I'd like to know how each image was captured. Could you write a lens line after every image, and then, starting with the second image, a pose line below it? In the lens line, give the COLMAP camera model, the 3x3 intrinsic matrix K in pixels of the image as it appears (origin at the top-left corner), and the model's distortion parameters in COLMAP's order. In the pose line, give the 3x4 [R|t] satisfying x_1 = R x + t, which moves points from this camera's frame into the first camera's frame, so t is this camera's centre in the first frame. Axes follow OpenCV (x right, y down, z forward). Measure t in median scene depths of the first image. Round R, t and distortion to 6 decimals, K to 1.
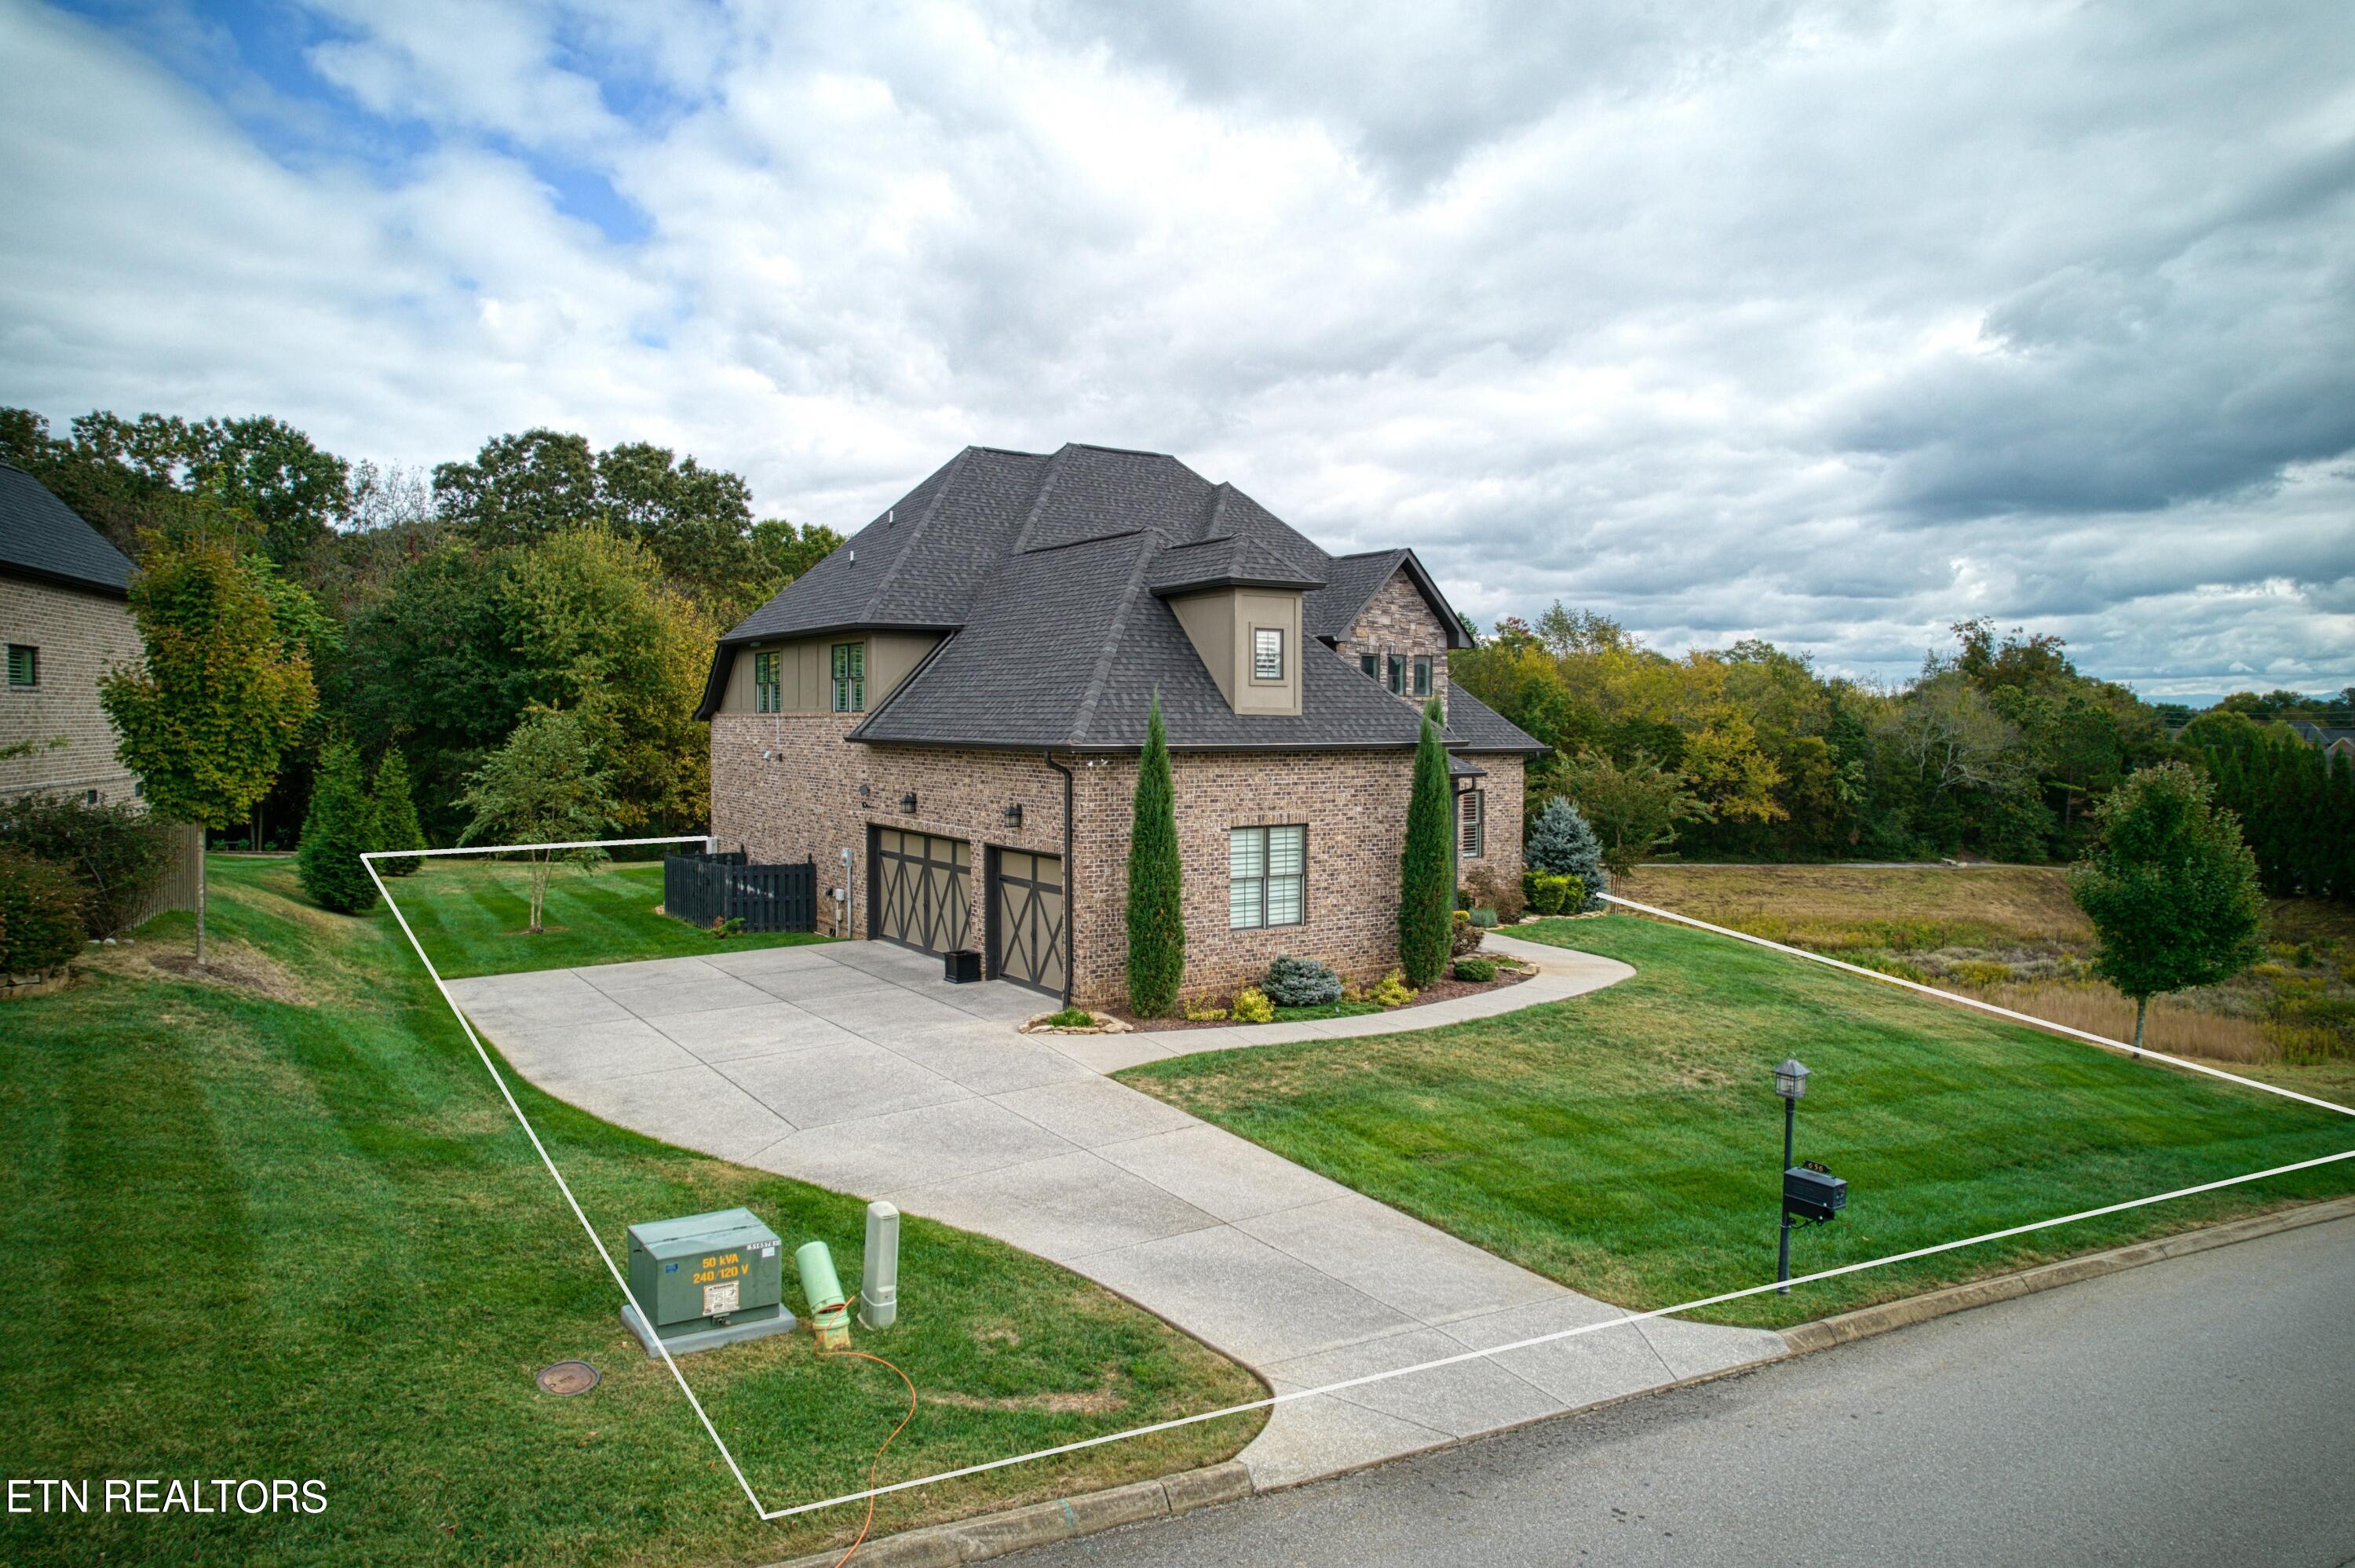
lens RADIAL K [[1513.7, 0, 1177.3], [0, 1513.7, 792.4], [0, 0, 1]] dist [-0.077267, 0.065842]
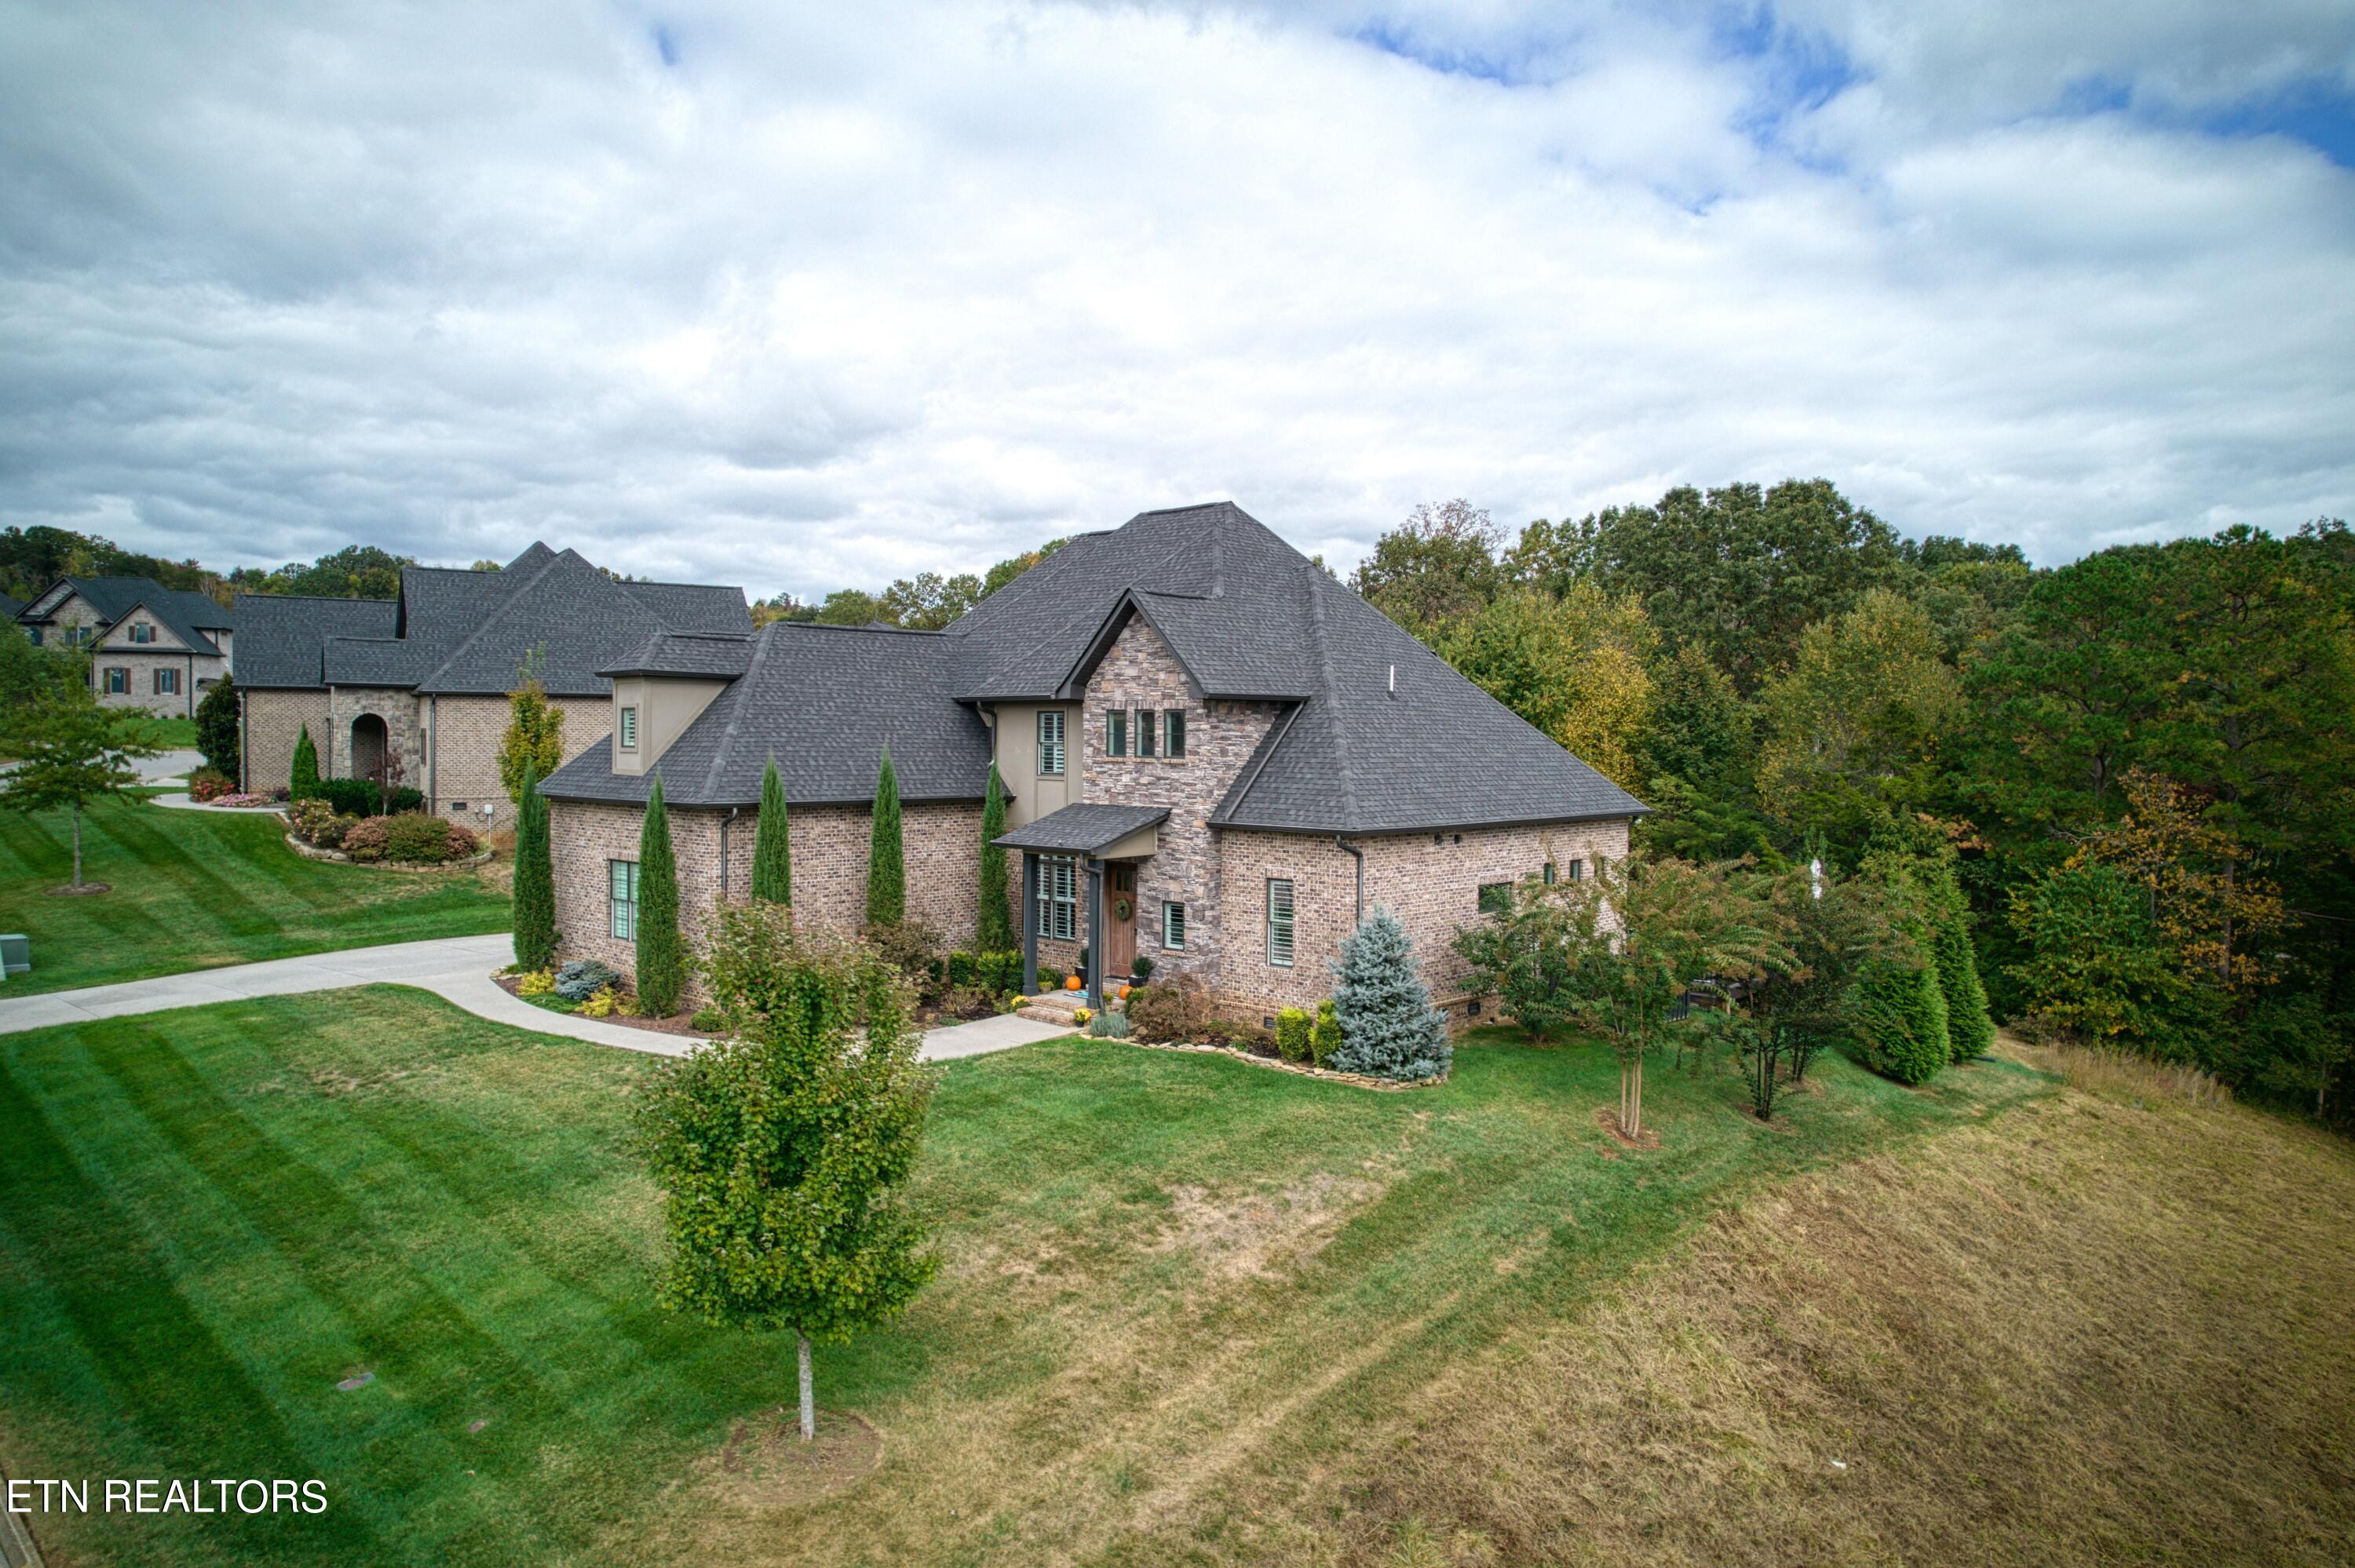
lens RADIAL K [[1513.7, 0, 1179.0], [0, 1513.7, 803.6], [0, 0, 1]] dist [-0.077267, 0.065842]
pose [[0.232318, 0.040273, -0.971806, 1.194075], [-0.055992, 0.998039, 0.027975, -0.075330], [0.971027, 0.047914, 0.234118, 0.981655]]
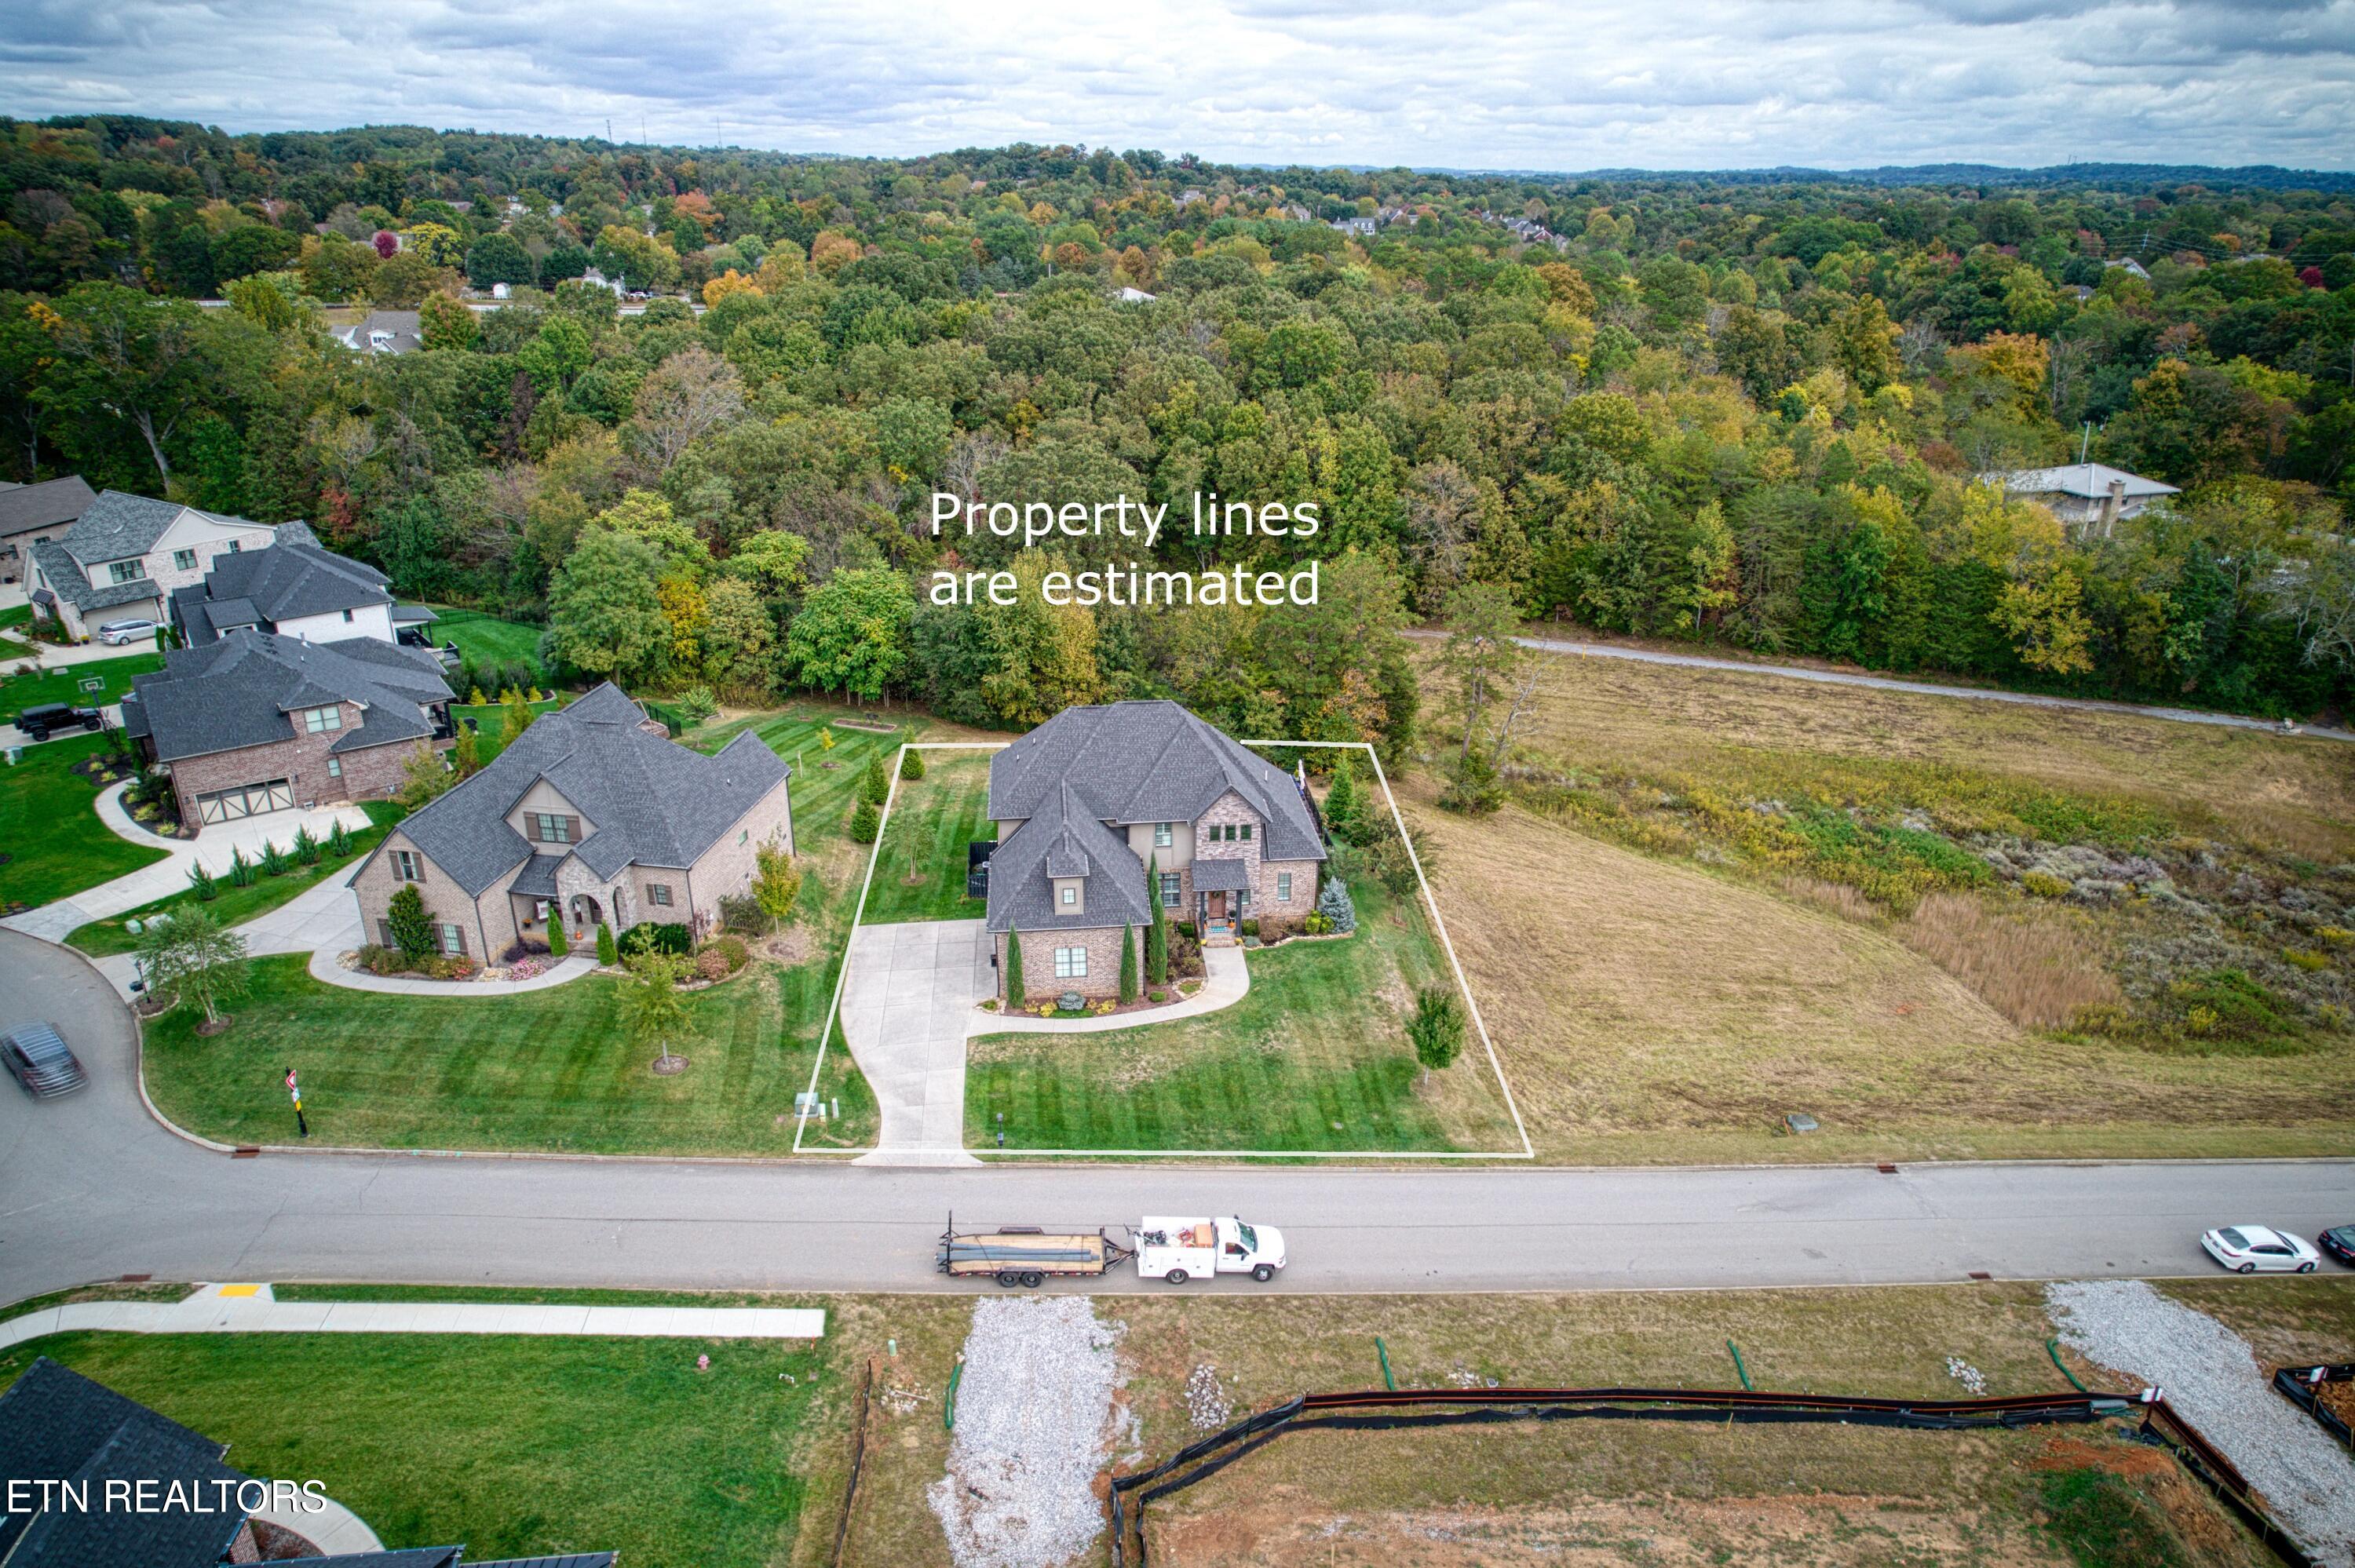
lens RADIAL K [[1513.7, 0, 1184.5], [0, 1513.7, 783.7], [0, 0, 1]] dist [-0.077267, 0.065842]
pose [[0.883992, 0.174887, -0.433559, 1.272237], [-0.020222, 0.940830, 0.338276, -1.101779], [0.467065, -0.290266, 0.835222, -1.099271]]
